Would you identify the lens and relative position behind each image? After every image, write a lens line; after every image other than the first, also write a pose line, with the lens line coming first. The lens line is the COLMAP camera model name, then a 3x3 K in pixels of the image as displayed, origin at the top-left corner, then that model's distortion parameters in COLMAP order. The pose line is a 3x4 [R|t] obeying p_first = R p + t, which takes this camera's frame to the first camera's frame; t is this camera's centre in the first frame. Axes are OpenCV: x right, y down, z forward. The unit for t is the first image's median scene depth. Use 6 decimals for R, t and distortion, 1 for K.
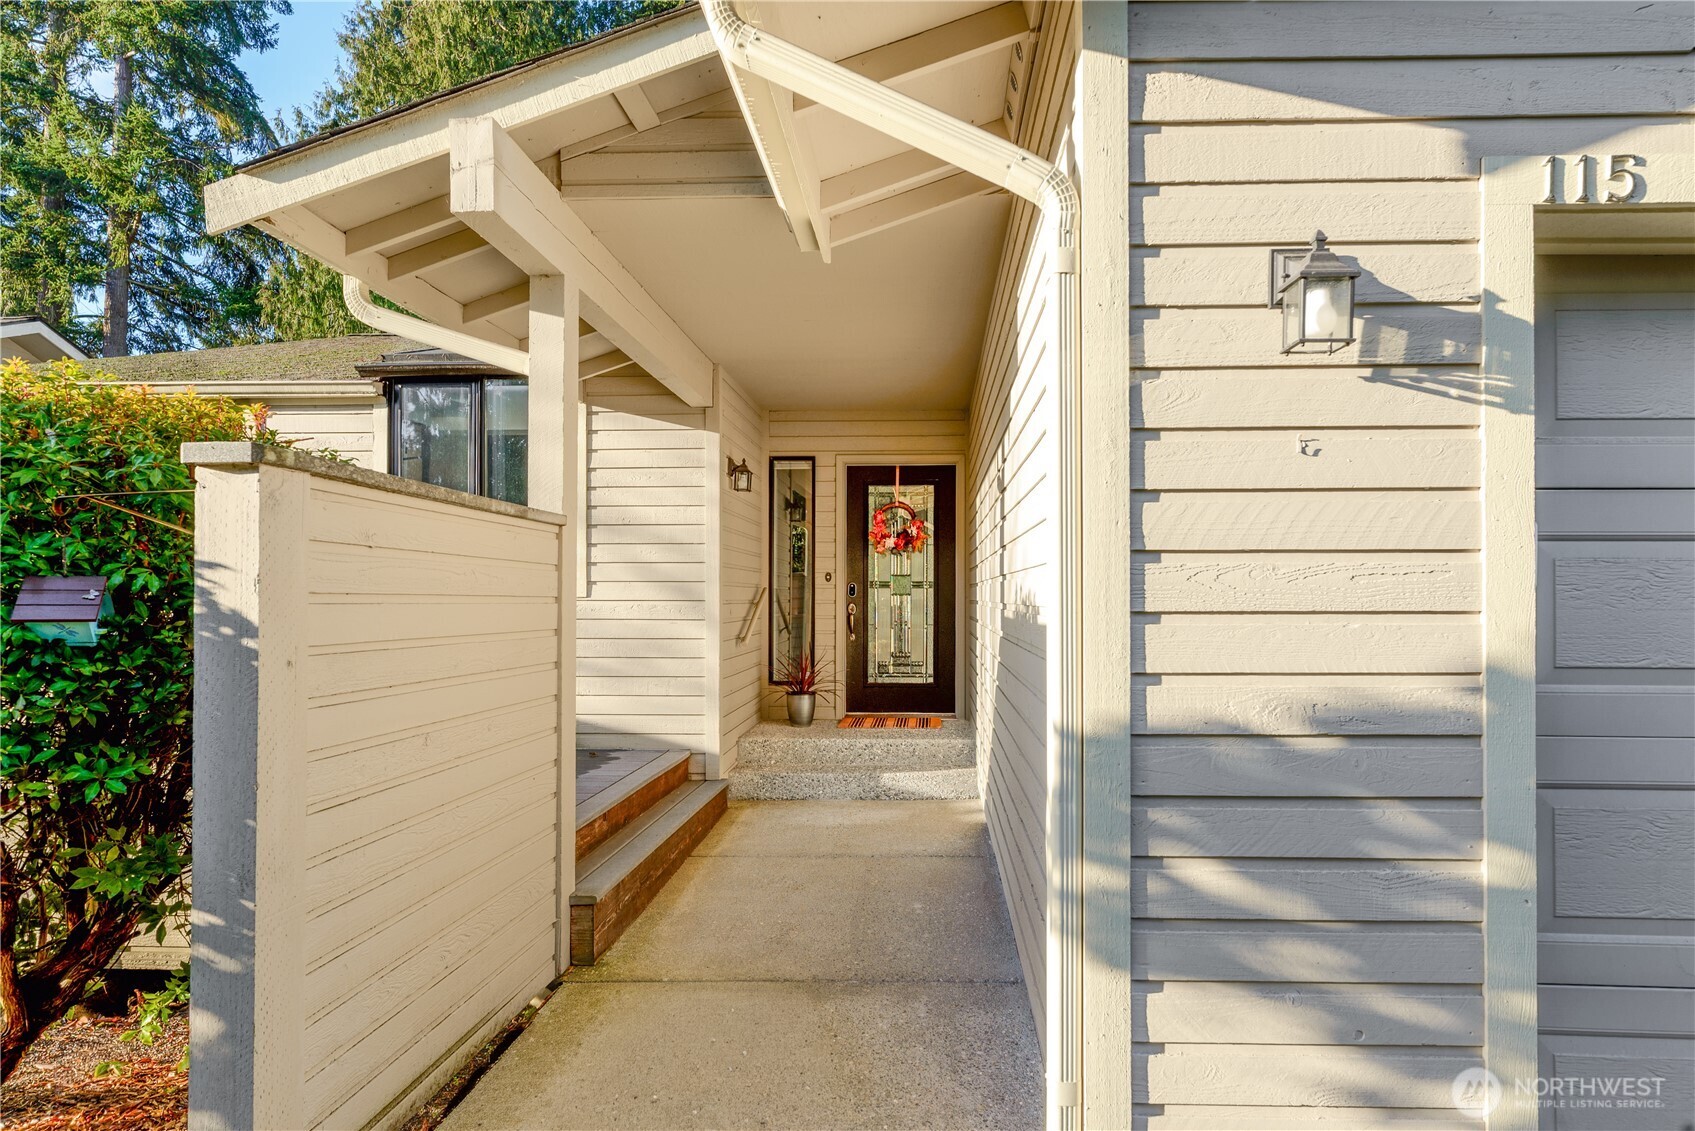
lens RADIAL K [[1776.7, 0, 847.5], [0, 1776.7, 565.5], [0, 0, 1]] dist [-0.000055, -0.000099]
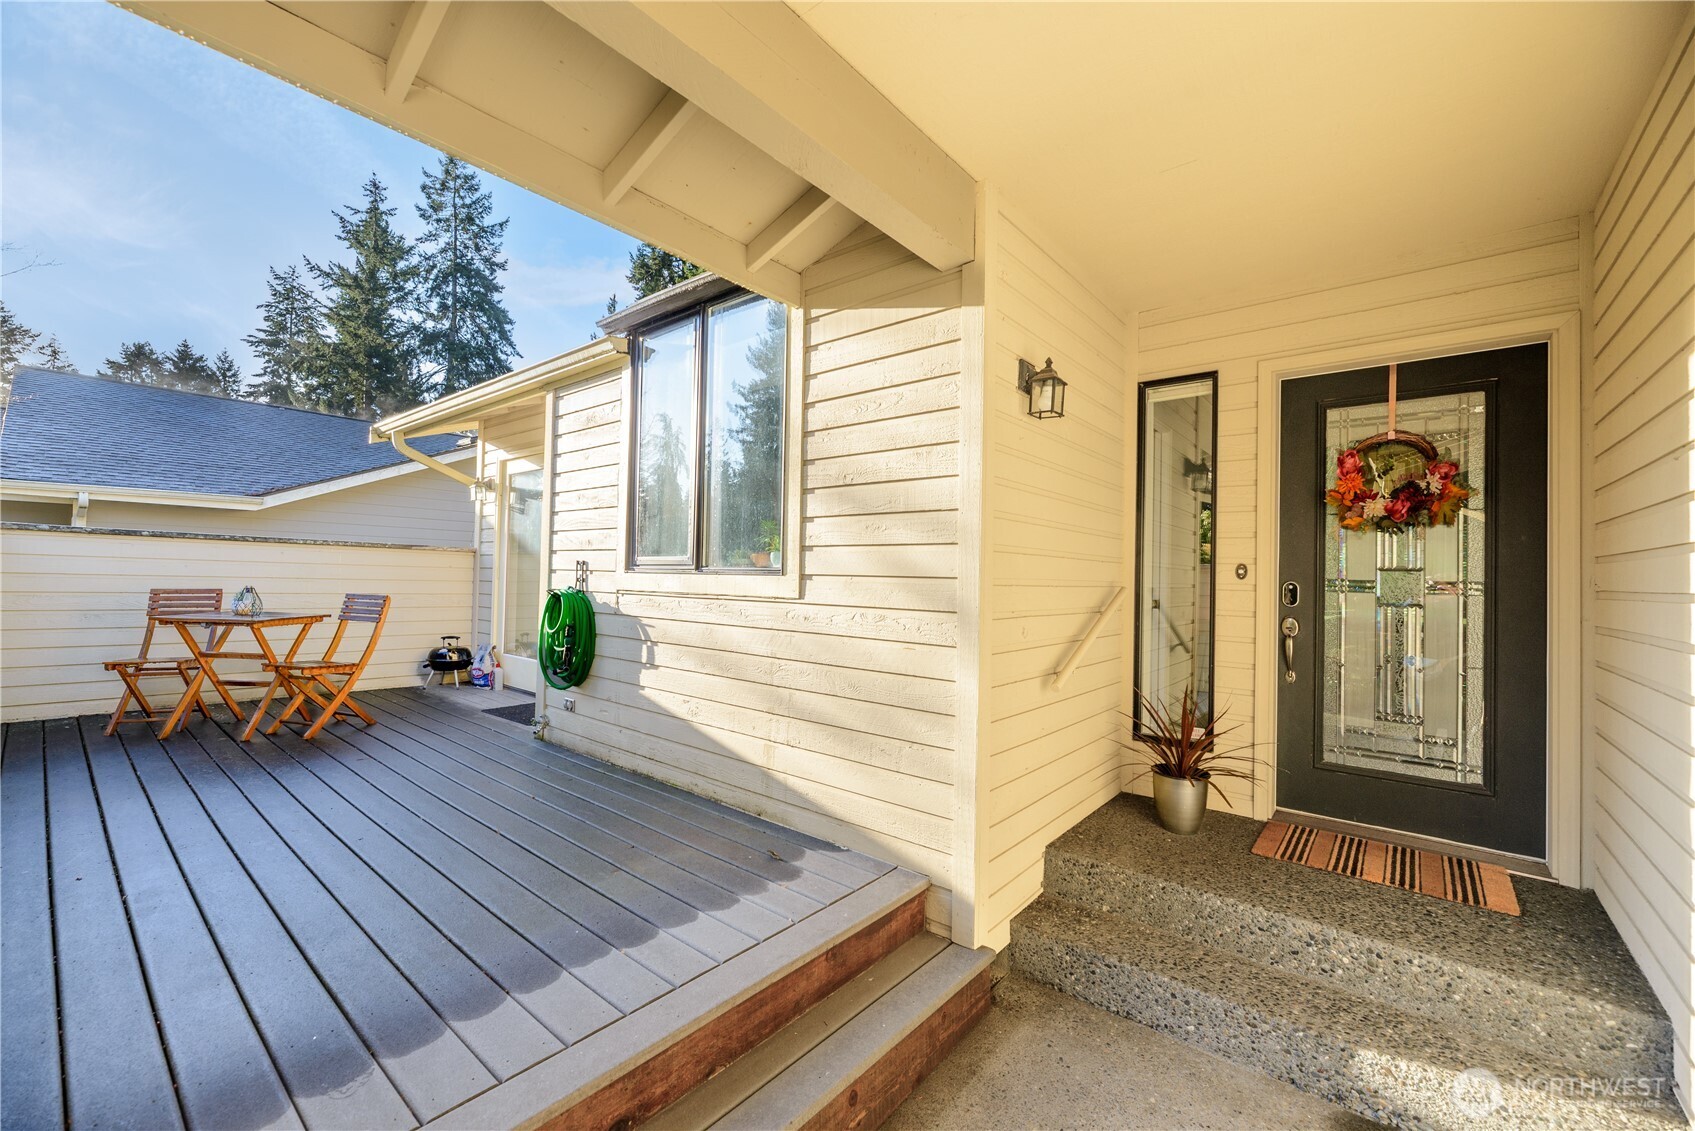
lens RADIAL K [[683.0, 0, 847.5], [0, 683.0, 565.5], [0, 0, 1]] dist [-0.000045, 0.000130]
pose [[0.814698, 0.004646, -0.579867, 0.013926], [-0.003137, 0.999989, 0.003604, 0.004152], [0.579877, -0.001117, 0.814703, 0.741140]]
